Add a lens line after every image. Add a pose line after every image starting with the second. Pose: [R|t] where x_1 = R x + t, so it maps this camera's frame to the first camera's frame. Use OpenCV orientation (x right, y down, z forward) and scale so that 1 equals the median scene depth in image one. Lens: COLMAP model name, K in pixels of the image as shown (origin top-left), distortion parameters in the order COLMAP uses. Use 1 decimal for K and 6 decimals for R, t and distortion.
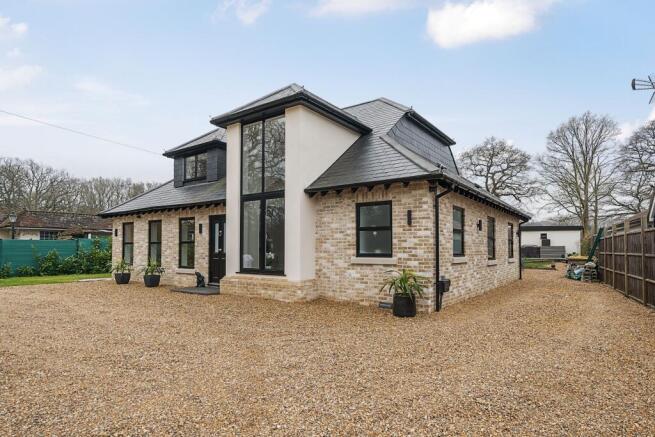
lens RADIAL K [[374.6, 0, 316.8], [0, 374.6, 229.5], [0, 0, 1]] dist [0.003353, 0.000226]
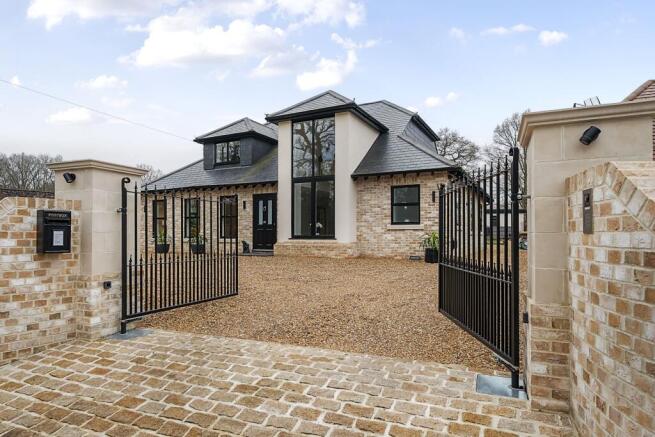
lens RADIAL K [[401.5, 0, 297.9], [0, 401.5, 223.2], [0, 0, 1]] dist [0.004618, 0.000766]
pose [[0.992046, 0.007345, 0.125665, -0.343136], [-0.009672, 0.999793, 0.017912, 0.035725], [-0.125507, -0.018985, 0.991911, -0.349062]]
